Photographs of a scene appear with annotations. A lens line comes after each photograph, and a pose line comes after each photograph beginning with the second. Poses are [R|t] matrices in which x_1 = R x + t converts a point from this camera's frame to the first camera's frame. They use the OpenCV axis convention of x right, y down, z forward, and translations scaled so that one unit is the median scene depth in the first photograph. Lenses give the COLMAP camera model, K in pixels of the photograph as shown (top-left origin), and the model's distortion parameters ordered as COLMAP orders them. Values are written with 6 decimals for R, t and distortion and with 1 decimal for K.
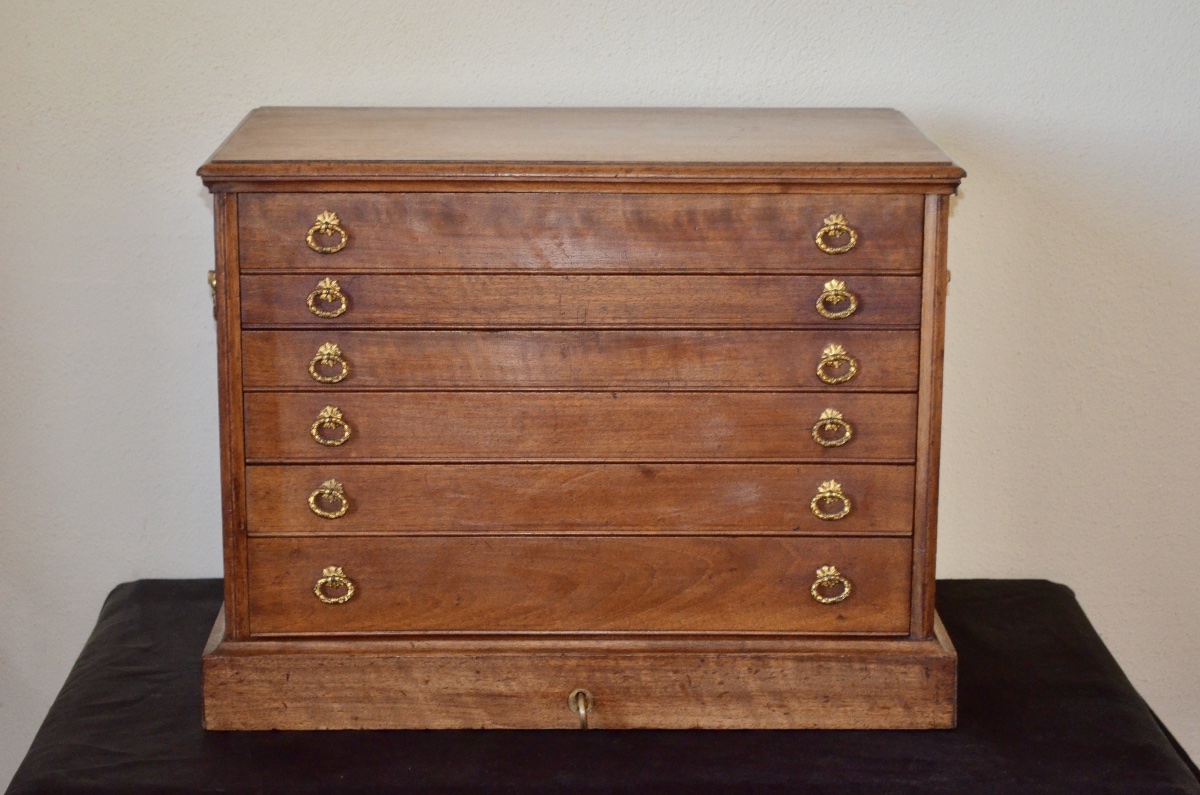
lens RADIAL K [[2595.1, 0, 600.5], [0, 2595.1, 393.4], [0, 0, 1]] dist [0.027301, 0.000000]
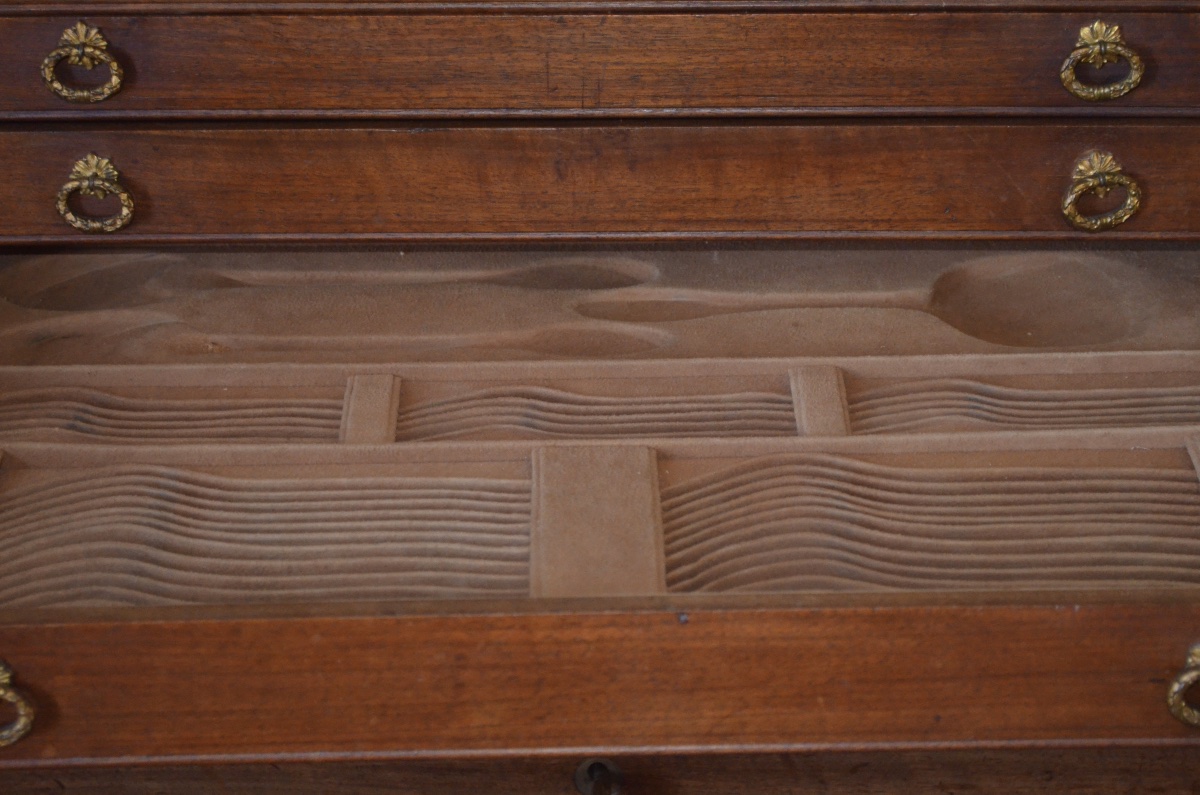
lens RADIAL K [[2595.1, 0, 602.6], [0, 2595.1, 408.4], [0, 0, 1]] dist [0.027301, 0.000000]
pose [[0.999890, -0.014340, -0.003696, -0.004115], [0.014790, 0.954670, 0.297298, -0.122028], [-0.000735, -0.297320, 0.954778, 0.506424]]
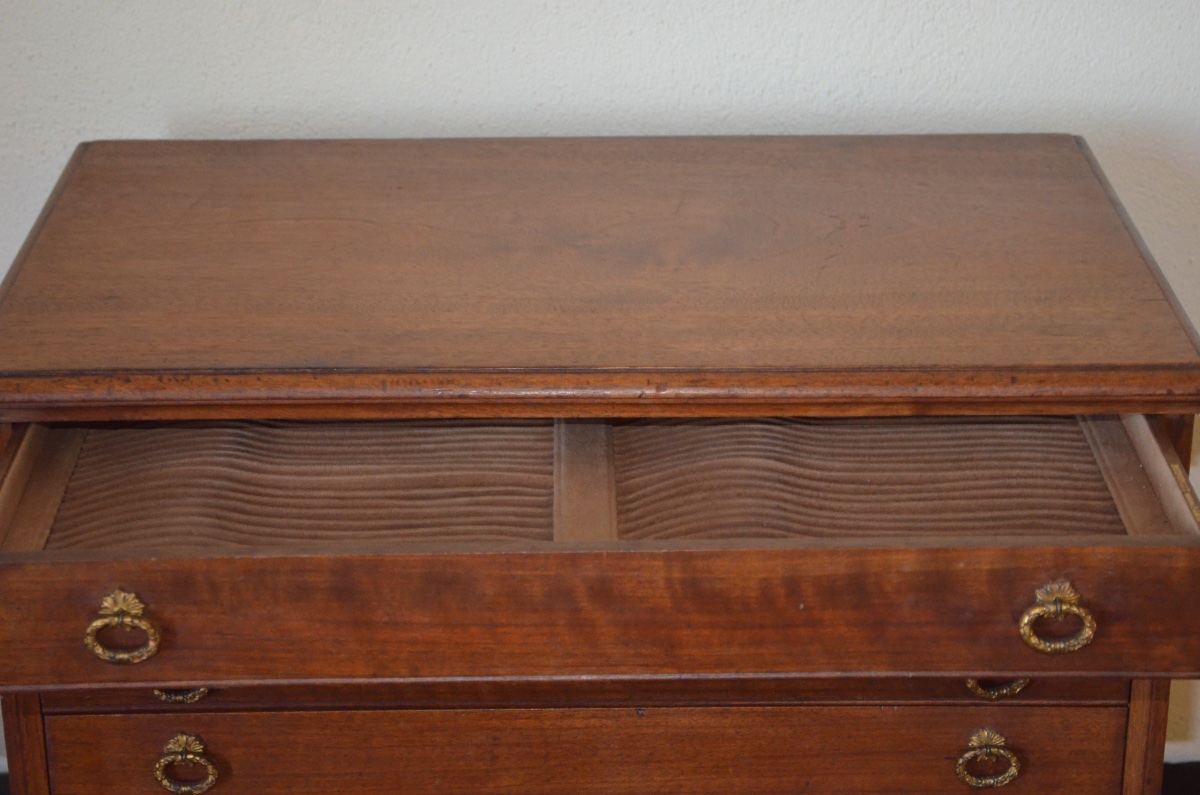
lens RADIAL K [[2595.1, 0, 600.7], [0, 2595.1, 483.5], [0, 0, 1]] dist [0.027301, 0.000000]
pose [[0.999957, -0.008467, 0.003911, -0.004889], [0.007845, 0.990368, 0.138236, -0.113145], [-0.005044, -0.138200, 0.990392, 0.316354]]
